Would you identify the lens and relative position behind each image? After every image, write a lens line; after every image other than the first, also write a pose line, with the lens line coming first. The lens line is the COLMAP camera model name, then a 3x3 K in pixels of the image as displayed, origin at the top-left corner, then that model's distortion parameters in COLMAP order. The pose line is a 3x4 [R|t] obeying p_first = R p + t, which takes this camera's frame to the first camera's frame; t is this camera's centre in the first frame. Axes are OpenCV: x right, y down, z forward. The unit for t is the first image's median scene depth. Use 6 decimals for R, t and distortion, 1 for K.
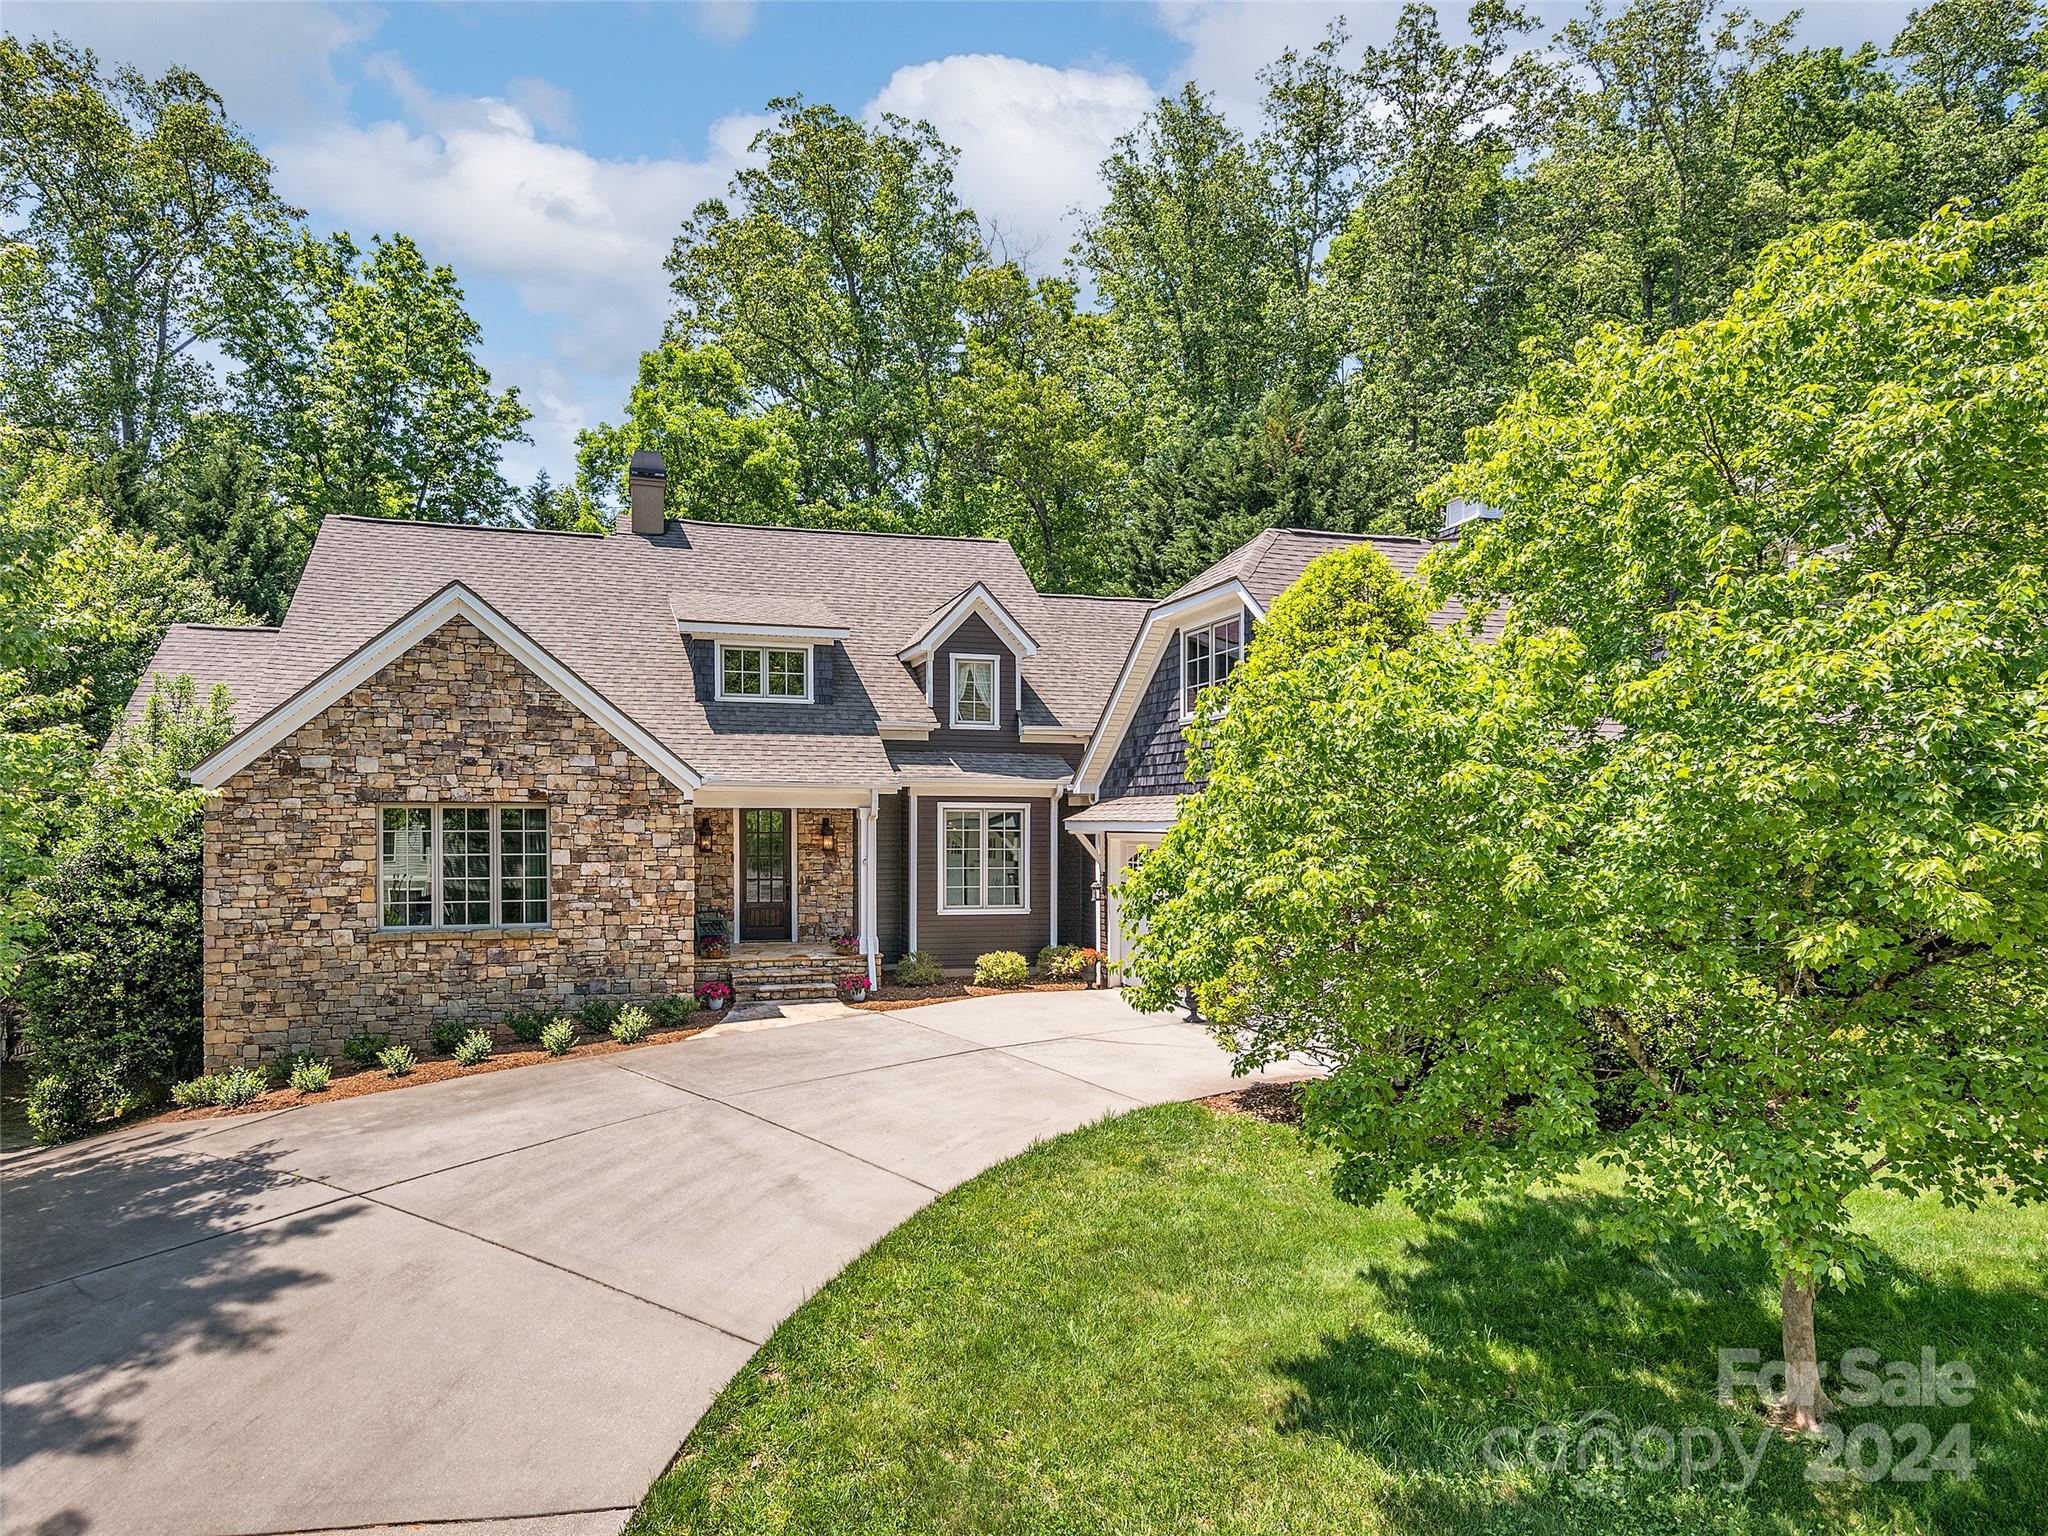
lens RADIAL K [[1115.5, 0, 1095.7], [0, 1115.5, 834.4], [0, 0, 1]] dist [0.003695, 0.000506]
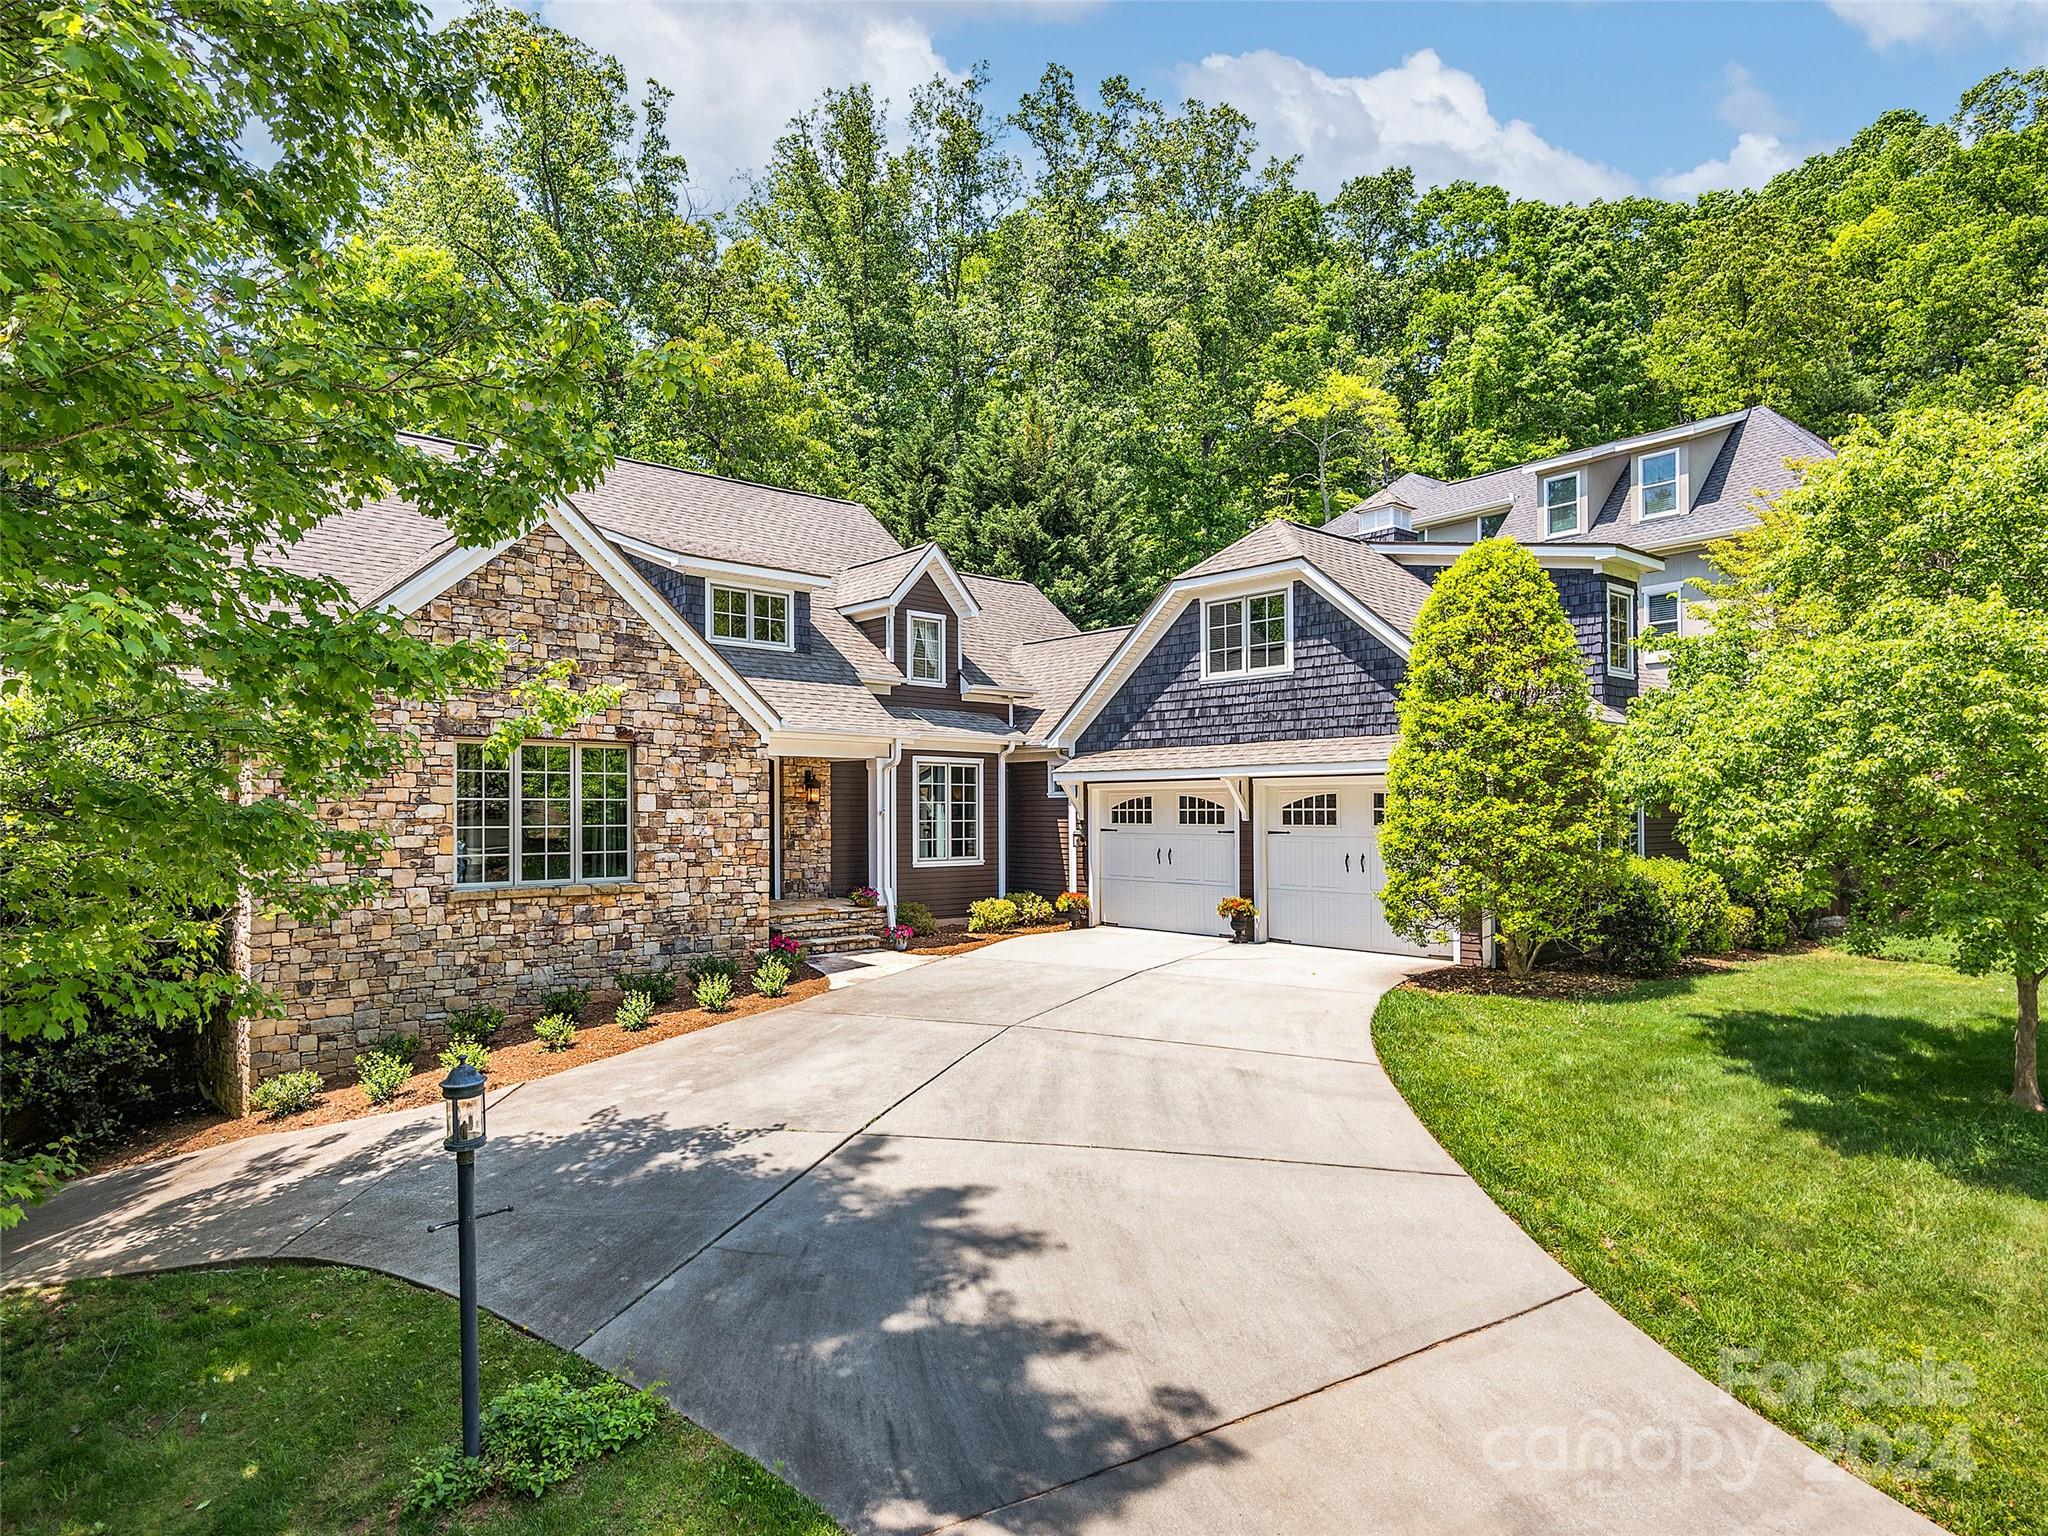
lens RADIAL K [[1089.9, 0, 1022.1], [0, 1089.9, 812.7], [0, 0, 1]] dist [0.004880, 0.000741]
pose [[0.913681, -0.009807, 0.406314, -0.556075], [0.014658, 0.999854, -0.008830, 0.040420], [-0.406168, 0.014024, 0.913691, 0.071291]]
